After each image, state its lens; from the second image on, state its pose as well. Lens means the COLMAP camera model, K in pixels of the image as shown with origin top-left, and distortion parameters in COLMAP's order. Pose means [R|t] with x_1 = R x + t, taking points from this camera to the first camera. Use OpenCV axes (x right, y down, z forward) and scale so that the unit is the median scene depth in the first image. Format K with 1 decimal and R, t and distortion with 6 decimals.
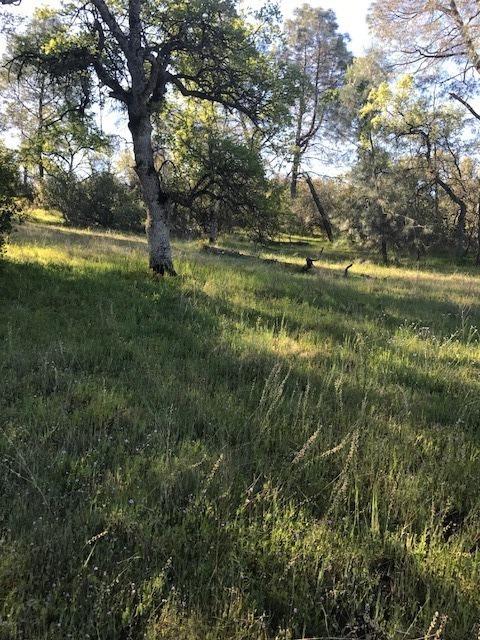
lens RADIAL K [[561.2, 0, 240.0], [0, 561.2, 320.0], [0, 0, 1]] dist [0.070525, 0.005158]
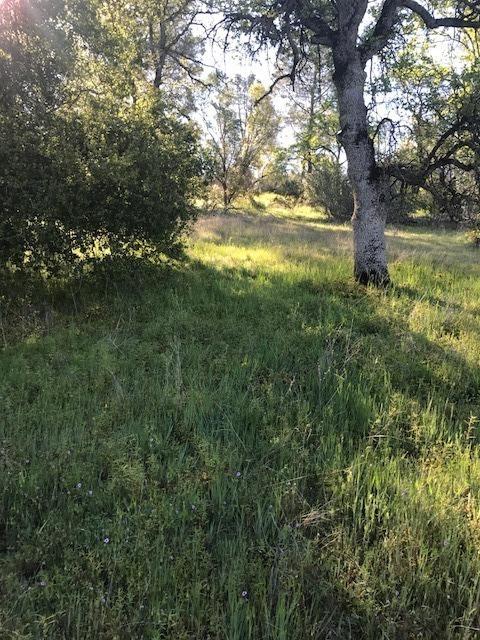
lens RADIAL K [[561.2, 0, 240.0], [0, 561.2, 320.0], [0, 0, 1]] dist [0.070525, 0.005158]
pose [[0.881775, 0.040801, -0.469903, 0.017520], [-0.036318, 0.999167, 0.018606, -0.016424], [0.470271, 0.000660, 0.882522, 0.111225]]
